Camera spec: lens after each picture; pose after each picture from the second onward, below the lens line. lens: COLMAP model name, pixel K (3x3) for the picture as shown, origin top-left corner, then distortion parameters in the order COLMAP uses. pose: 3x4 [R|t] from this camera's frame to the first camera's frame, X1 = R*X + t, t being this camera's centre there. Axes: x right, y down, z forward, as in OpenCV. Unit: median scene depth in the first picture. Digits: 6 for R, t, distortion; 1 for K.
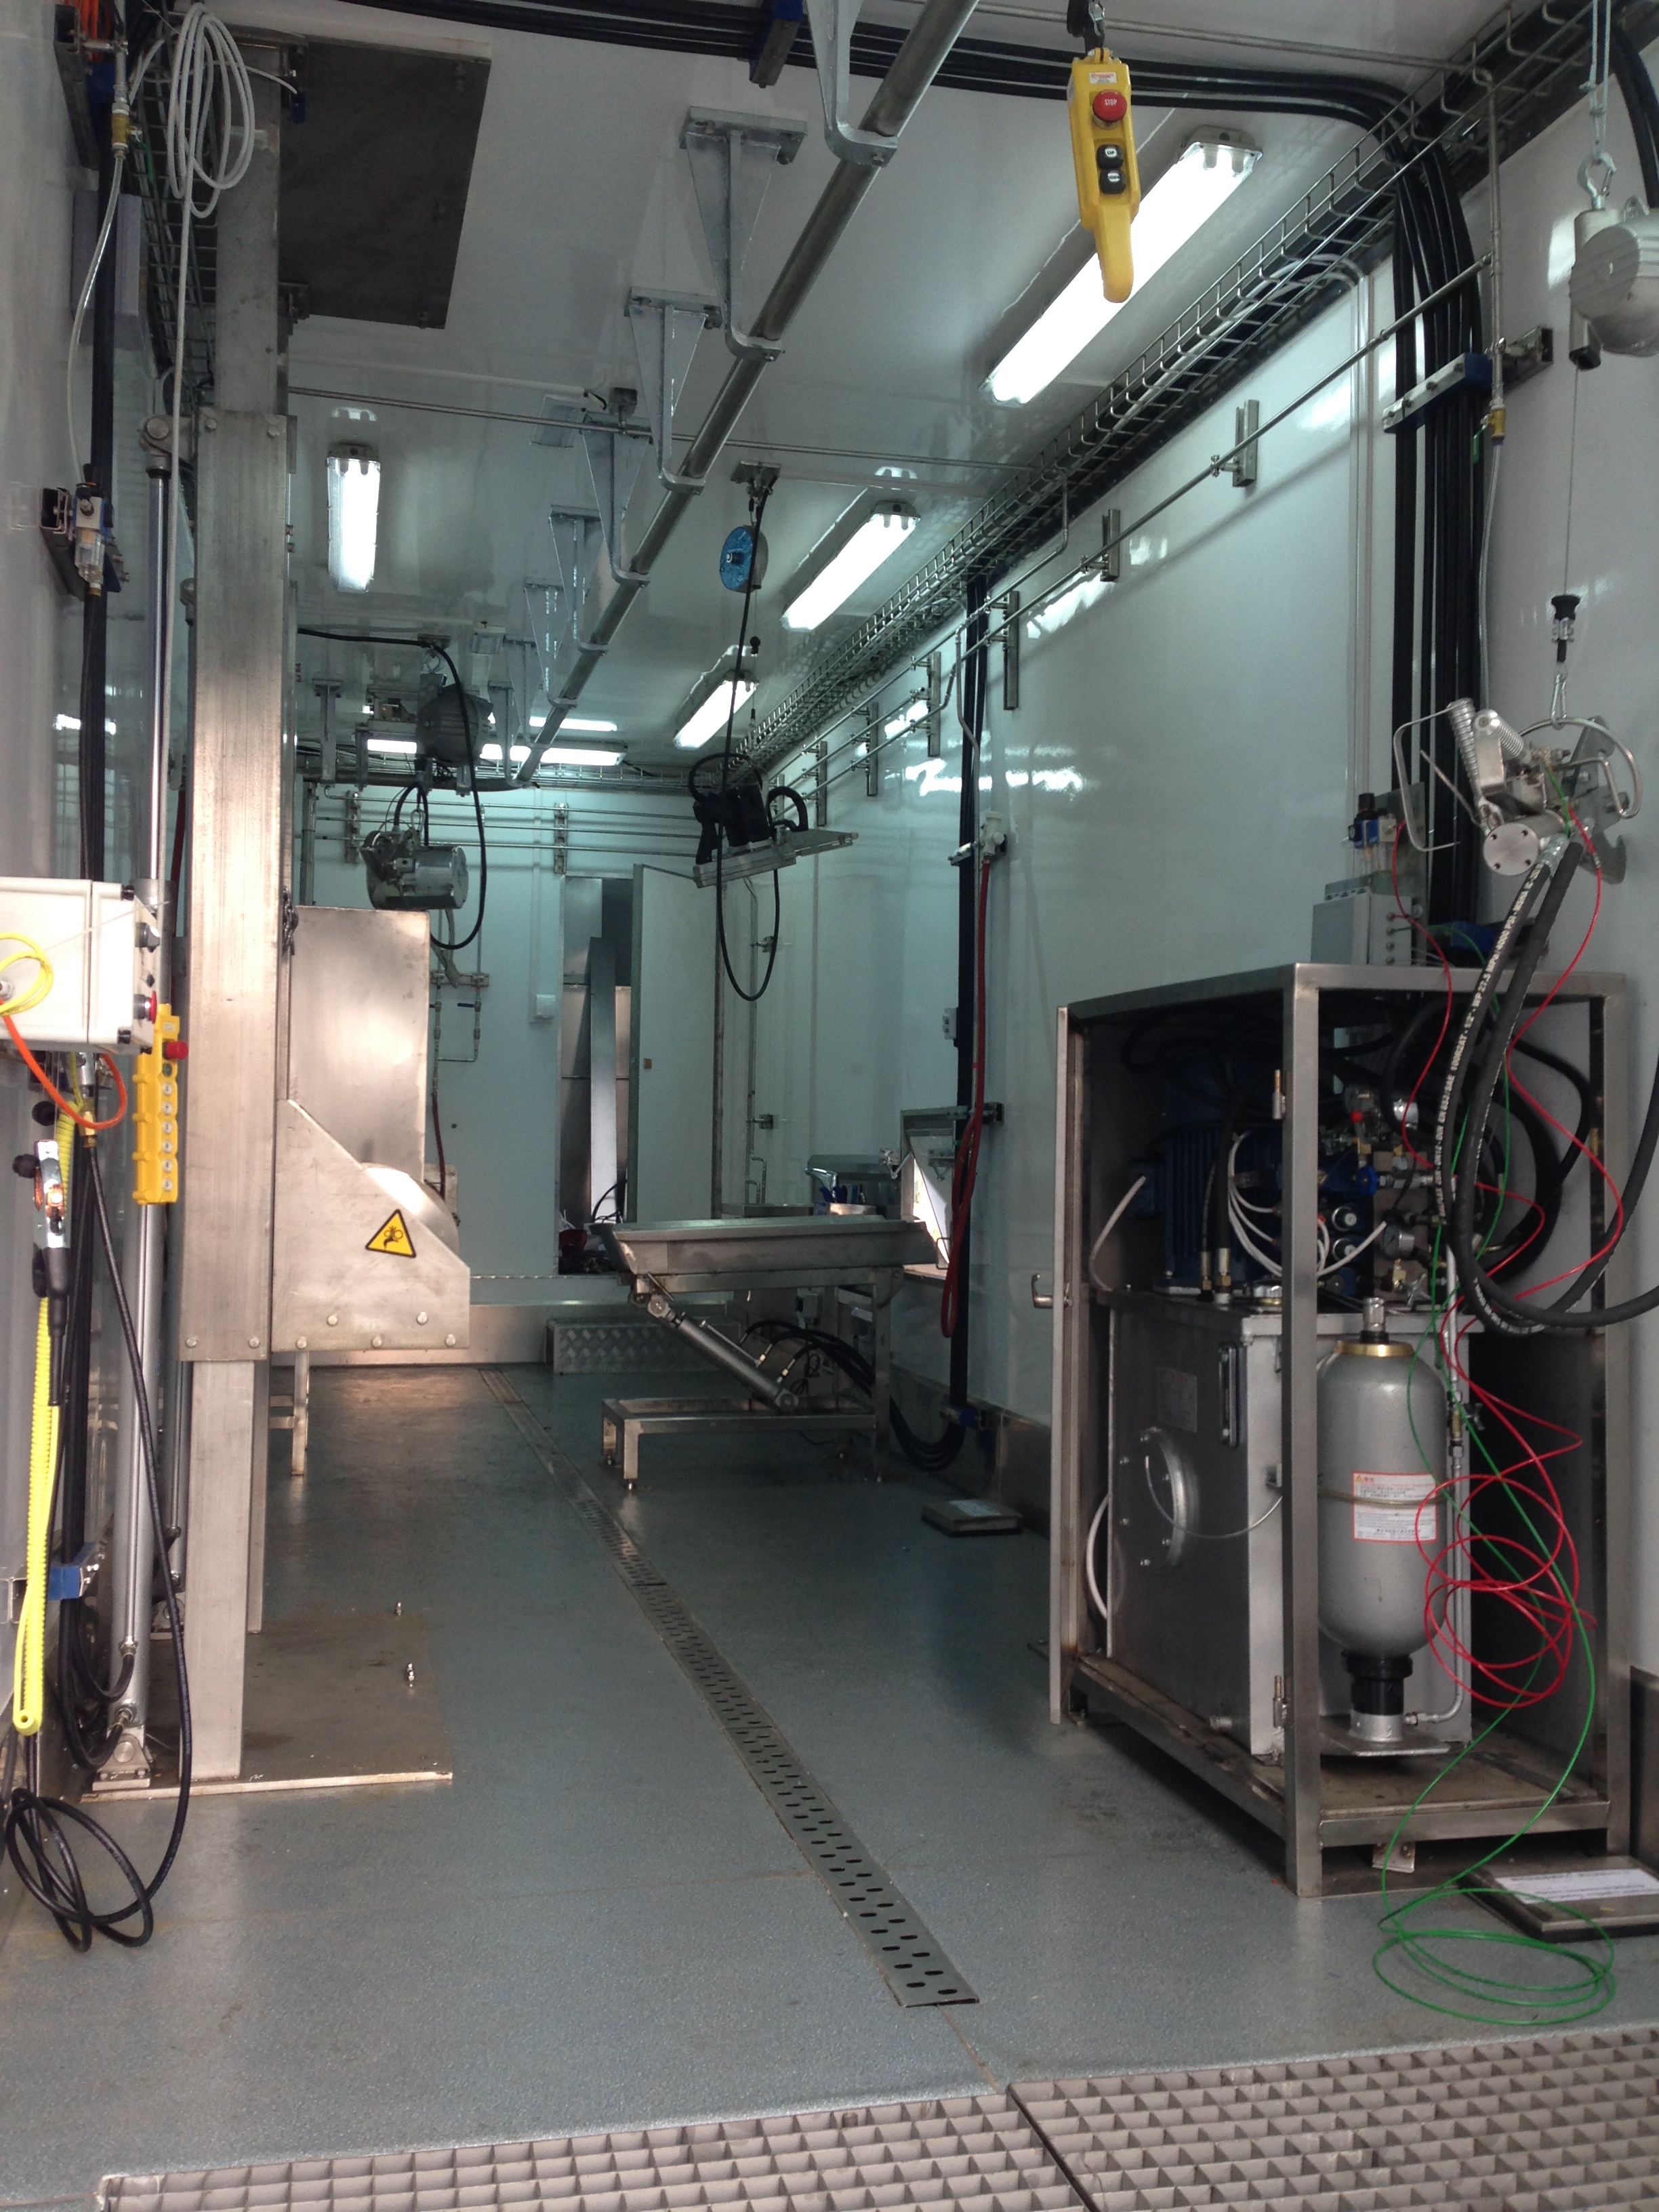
lens RADIAL K [[2038.8, 0, 829.5], [0, 2038.8, 1106.0], [0, 0, 1]] dist [0.129708, -0.218515]
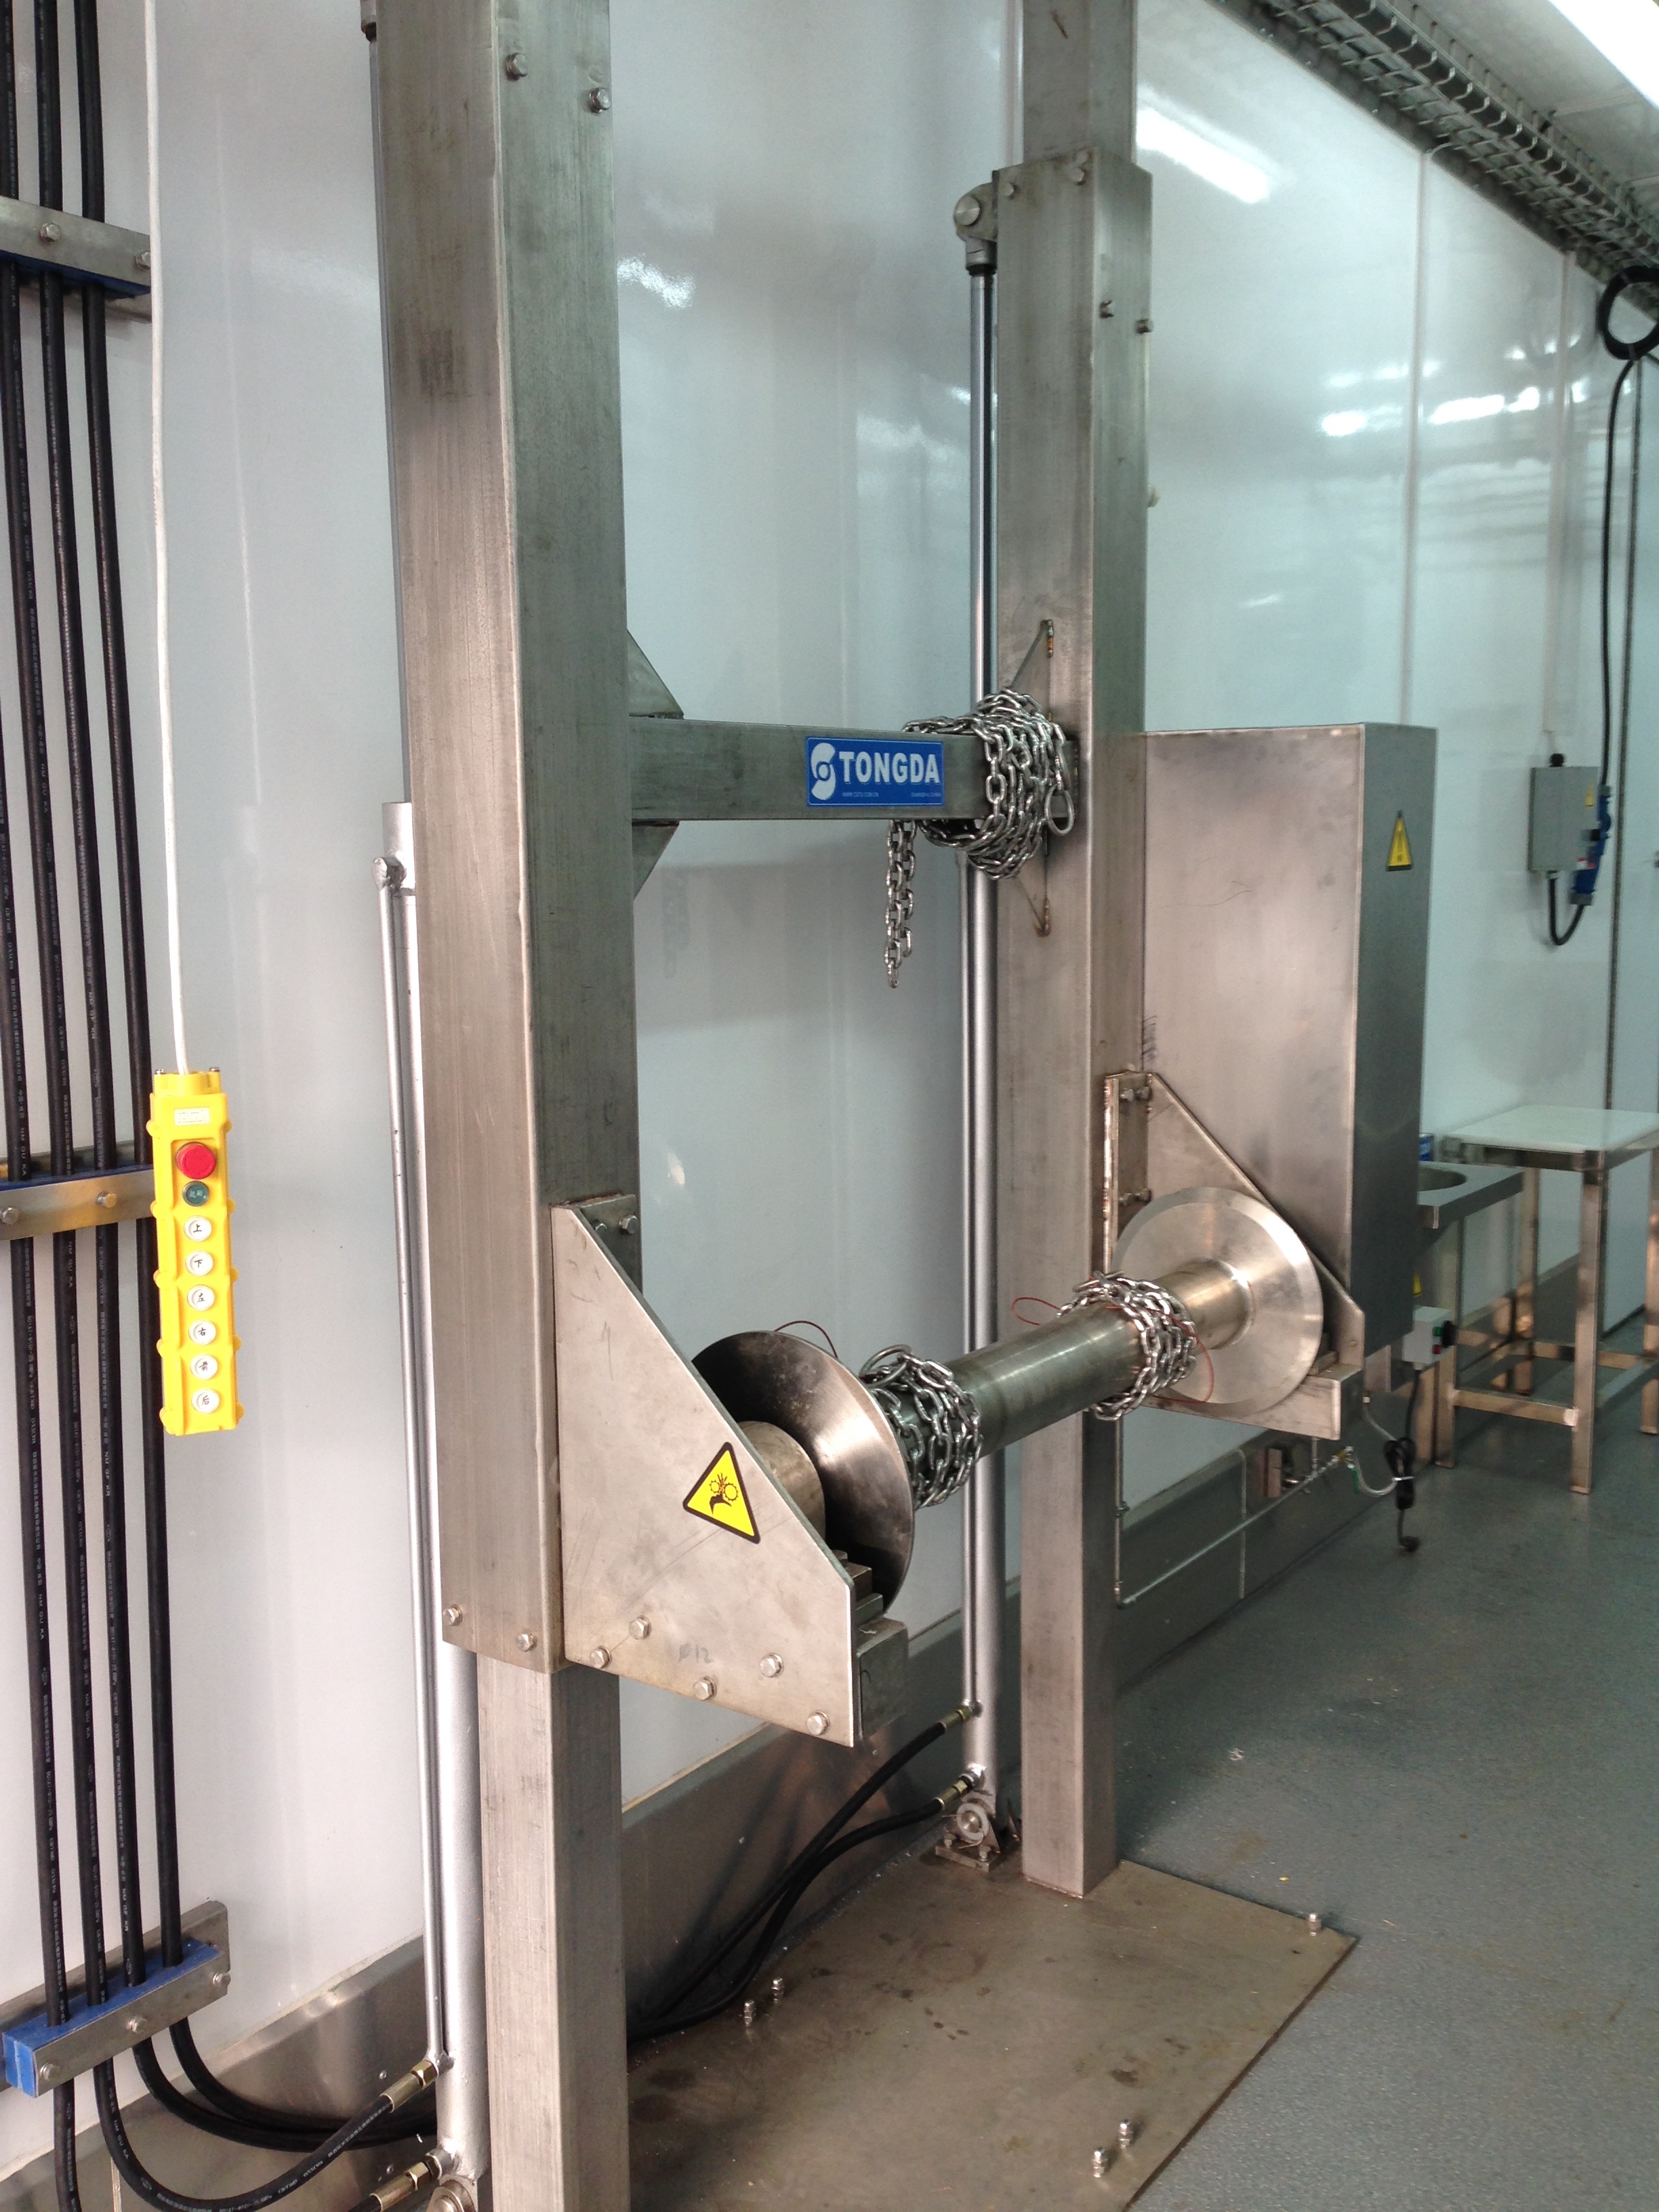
lens RADIAL K [[2038.8, 0, 829.5], [0, 2038.8, 1106.0], [0, 0, 1]] dist [0.129708, -0.218515]
pose [[0.648316, 0.078439, -0.757320, 0.086357], [0.037029, 0.990254, 0.134264, -0.047213], [0.760471, -0.115088, 0.639092, 0.345754]]
